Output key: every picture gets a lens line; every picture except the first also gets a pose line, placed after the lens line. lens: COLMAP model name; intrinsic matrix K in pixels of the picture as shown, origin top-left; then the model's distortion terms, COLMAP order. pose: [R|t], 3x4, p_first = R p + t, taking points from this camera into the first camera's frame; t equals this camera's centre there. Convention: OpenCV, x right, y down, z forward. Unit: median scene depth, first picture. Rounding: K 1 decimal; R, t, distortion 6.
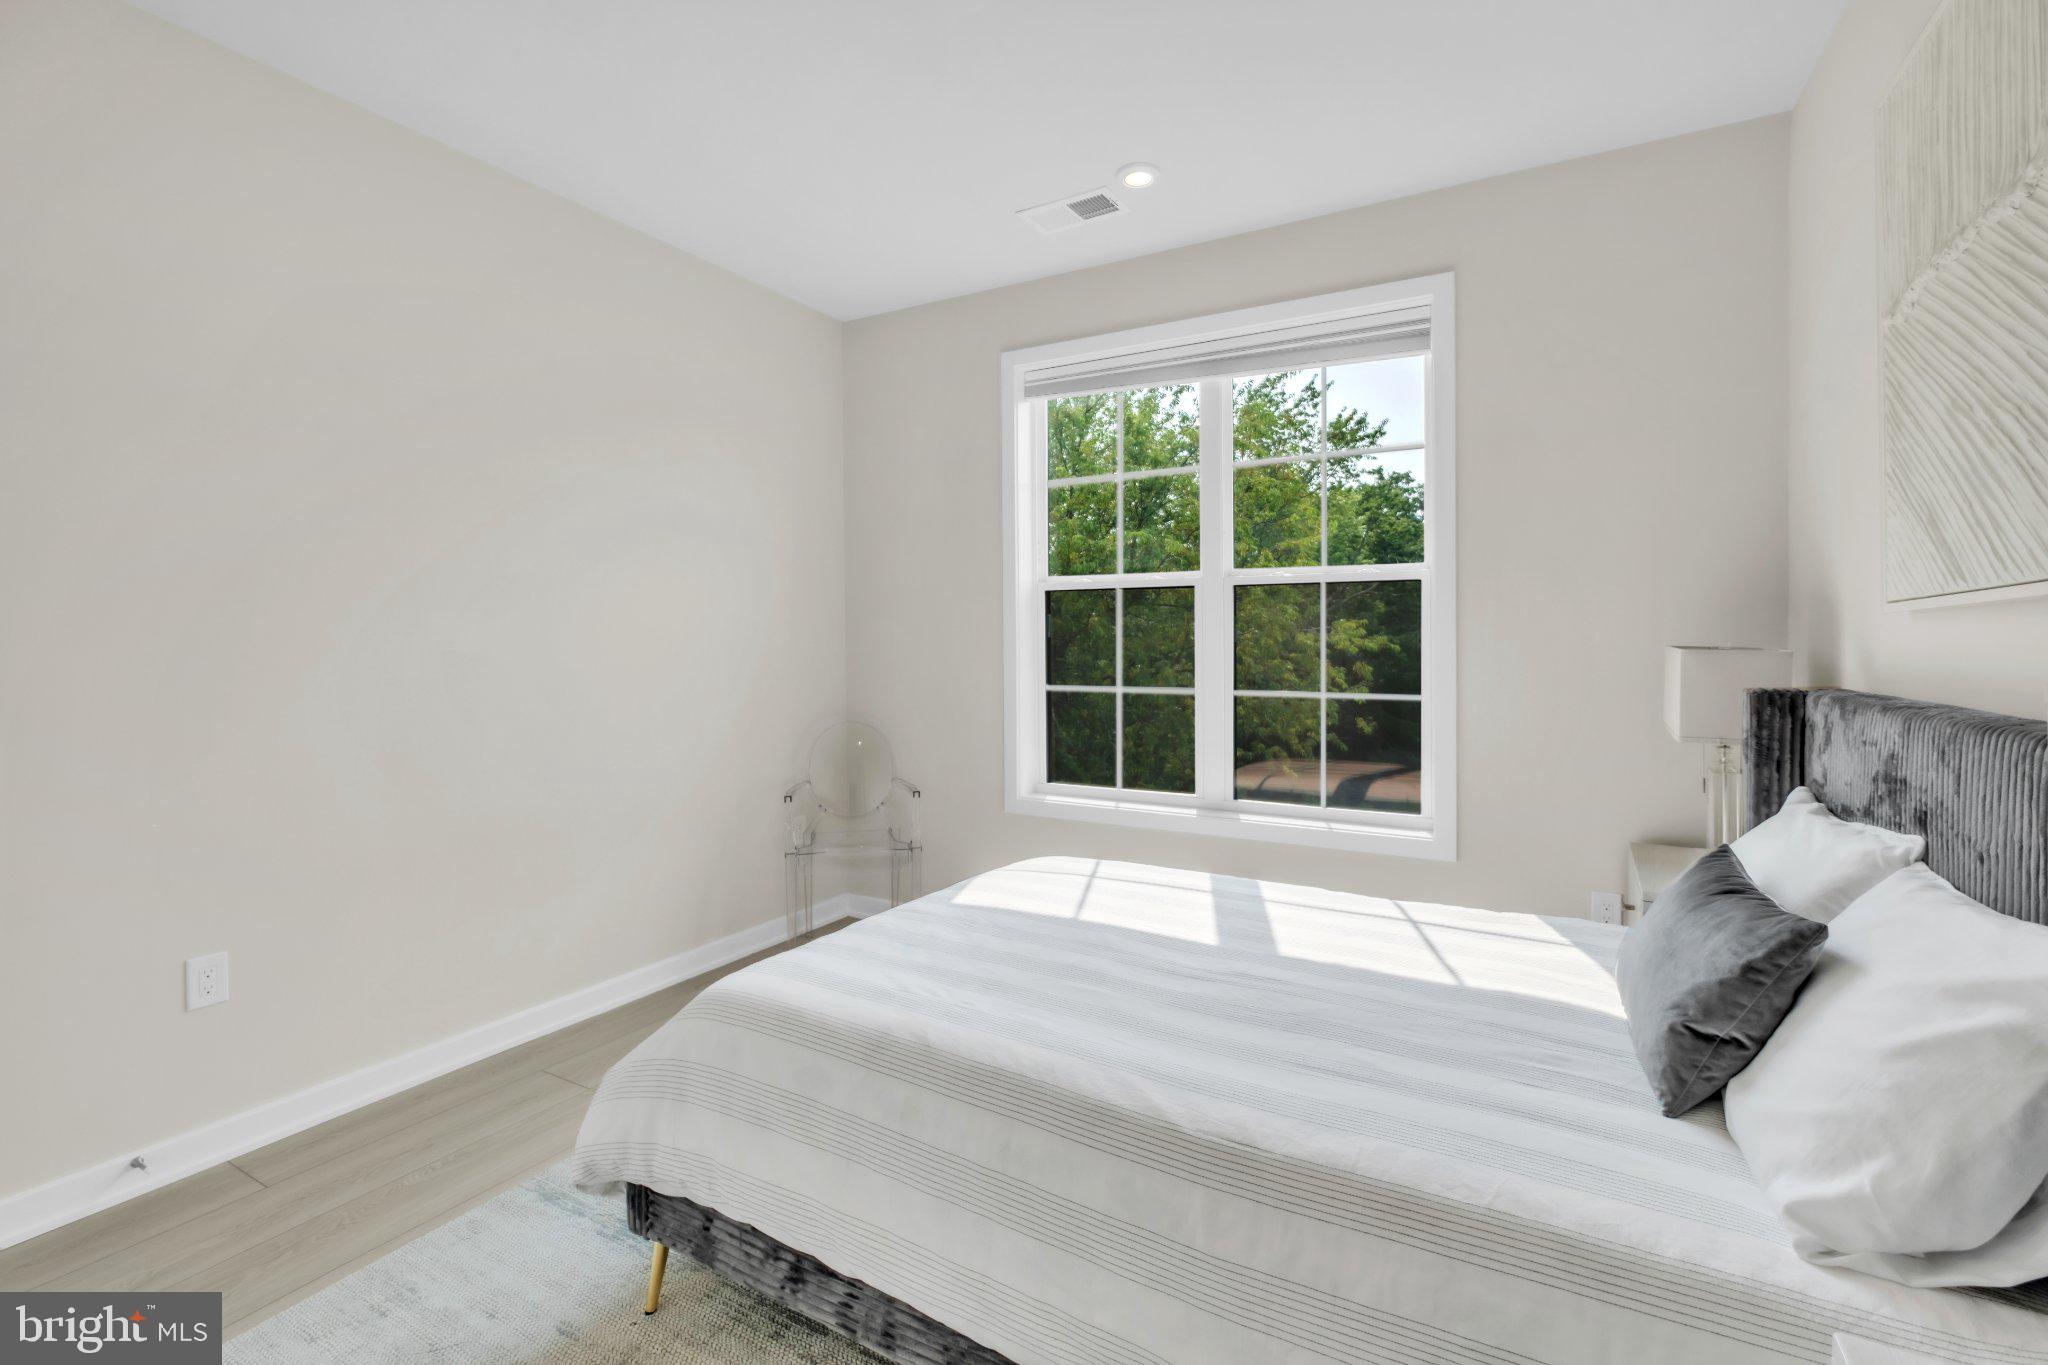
lens RADIAL K [[907.9, 0, 1027.1], [0, 907.9, 647.3], [0, 0, 1]] dist [-0.000272, 0.000304]
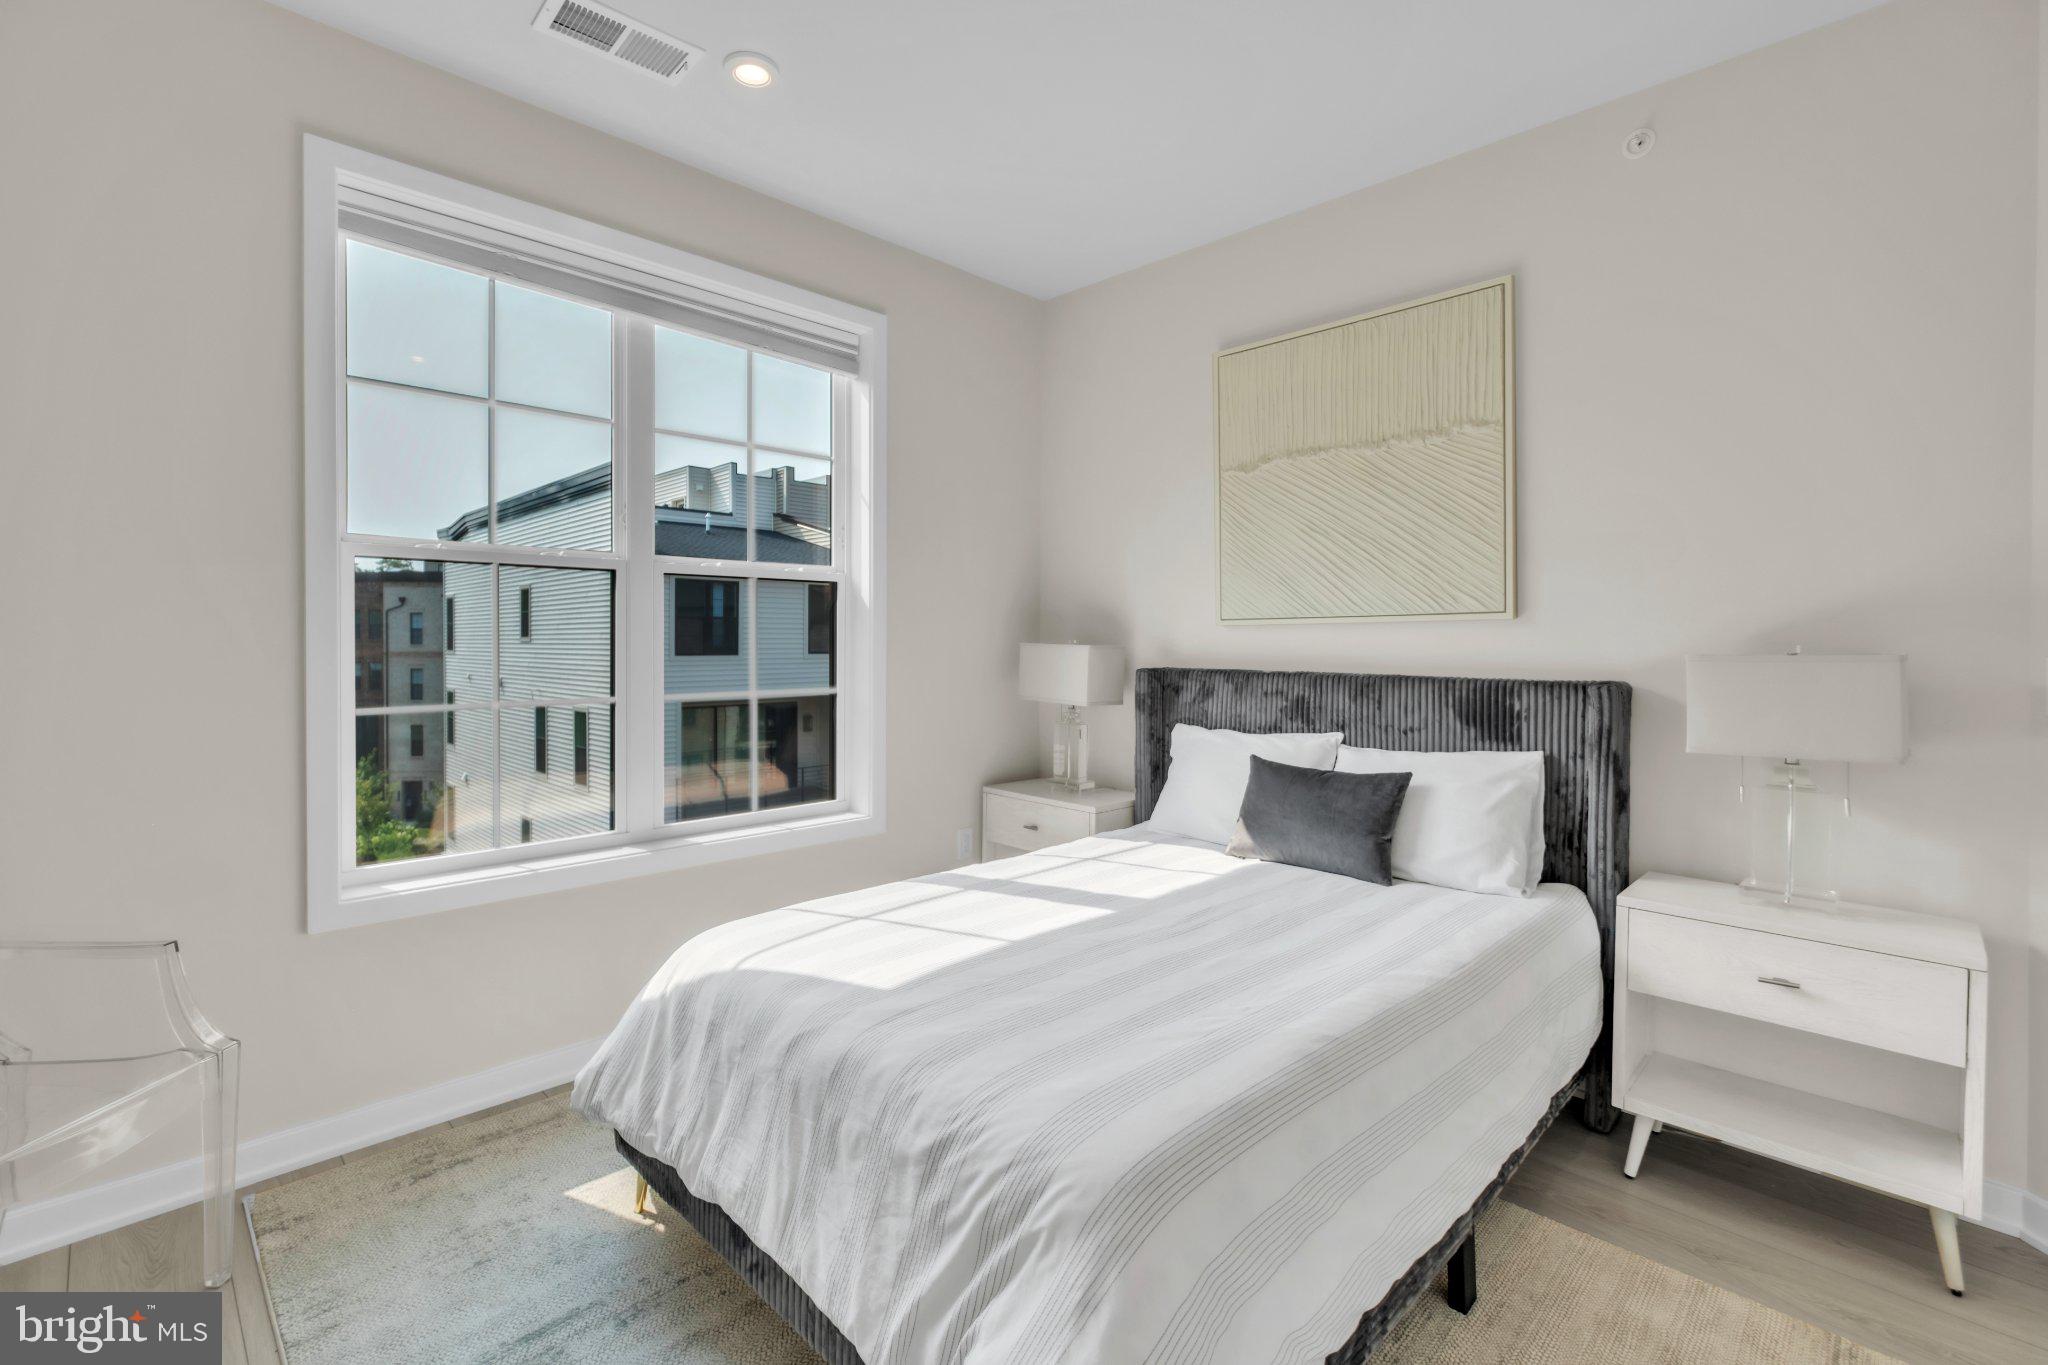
lens RADIAL K [[887.3, 0, 1016.5], [0, 887.3, 672.3], [0, 0, 1]] dist [-0.009485, -0.000305]
pose [[0.278100, -0.033177, 0.959979, -0.577685], [0.002334, 0.999424, 0.033864, -0.003393], [-0.960549, -0.007176, 0.278017, 0.540587]]
